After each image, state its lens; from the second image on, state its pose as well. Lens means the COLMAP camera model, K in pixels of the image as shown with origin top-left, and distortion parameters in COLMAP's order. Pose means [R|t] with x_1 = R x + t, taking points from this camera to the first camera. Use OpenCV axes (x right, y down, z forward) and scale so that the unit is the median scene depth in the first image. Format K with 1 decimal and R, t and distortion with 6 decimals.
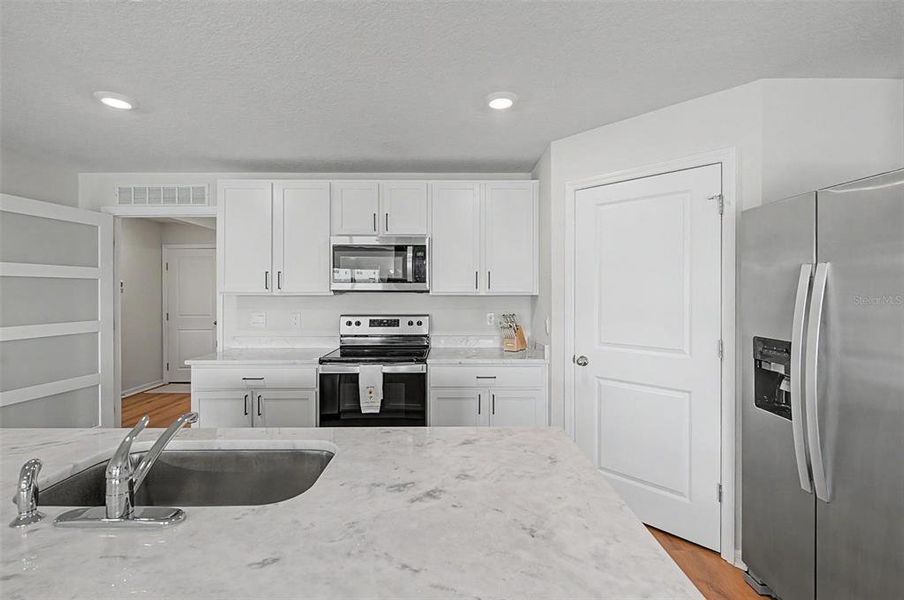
lens RADIAL K [[396.0, 0, 452.9], [0, 396.0, 292.0], [0, 0, 1]] dist [0.000318, -0.000059]
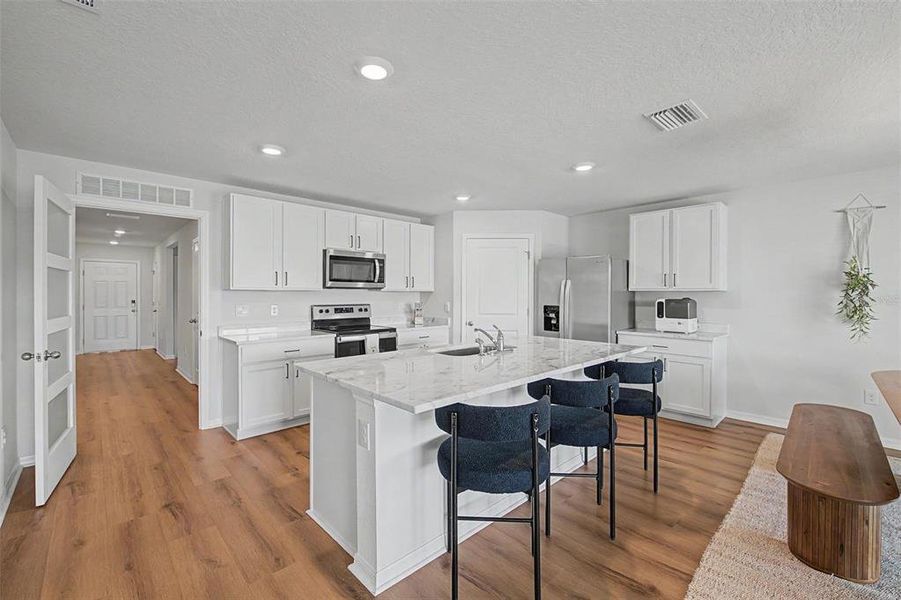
lens RADIAL K [[380.8, 0, 449.4], [0, 380.8, 294.4], [0, 0, 1]] dist [-0.001237, -0.000376]
pose [[0.731073, 0.001904, 0.682297, -0.917525], [-0.002166, 0.999998, -0.000470, 0.022300], [-0.682296, -0.001134, 0.731075, -0.297891]]
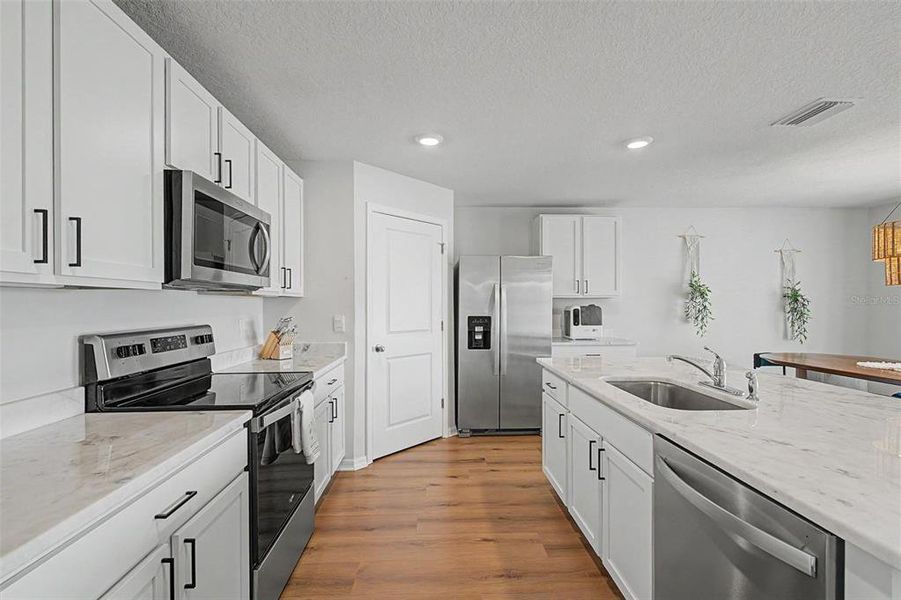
lens RADIAL K [[404.0, 0, 448.2], [0, 404.0, 305.3], [0, 0, 1]] dist [0.001035, 0.000233]
pose [[-0.027172, -0.003297, 0.999625, -0.820658], [0.004203, 0.999985, 0.003412, 0.027116], [-0.999622, 0.004294, -0.027158, 0.685635]]
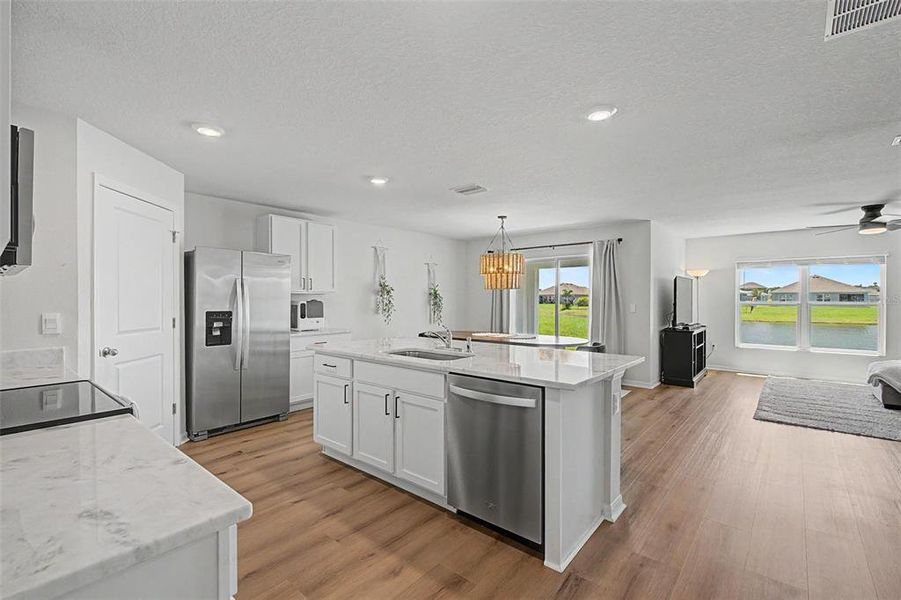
lens RADIAL K [[402.1, 0, 450.5], [0, 402.1, 300.0], [0, 0, 1]] dist [0.001113, 0.000076]
pose [[-0.759920, -0.001721, 0.650015, -0.886667], [0.000476, 0.999995, 0.003204, 0.027923], [-0.650017, 0.002745, -0.759915, 1.026514]]
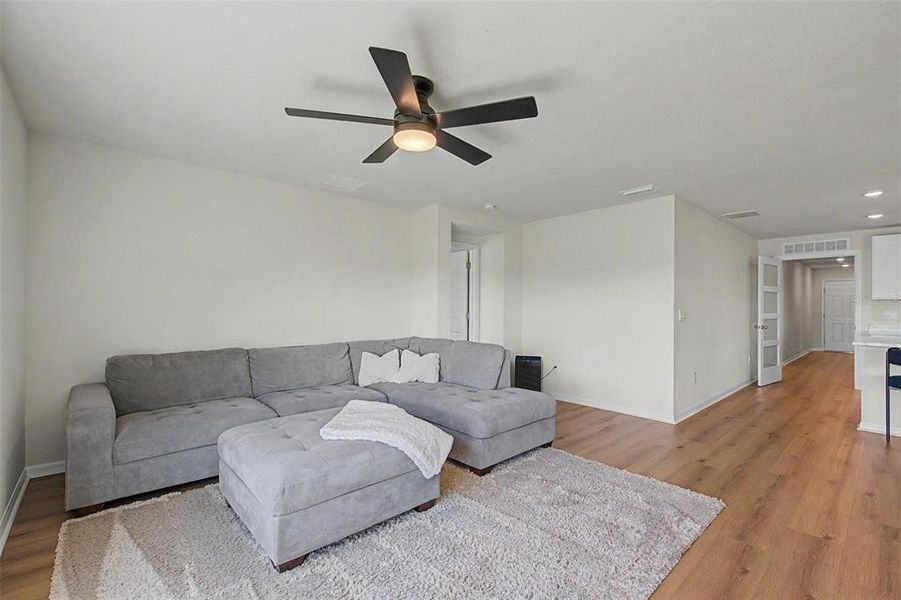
lens RADIAL K [[396.2, 0, 450.5], [0, 396.2, 300.0], [0, 0, 1]] dist [-0.001263, -0.000476]
pose [[0.661163, -0.001551, -0.750241, -0.526917], [-0.008966, 0.999910, -0.009969, 0.043679], [0.750189, 0.013318, 0.661090, -1.694104]]
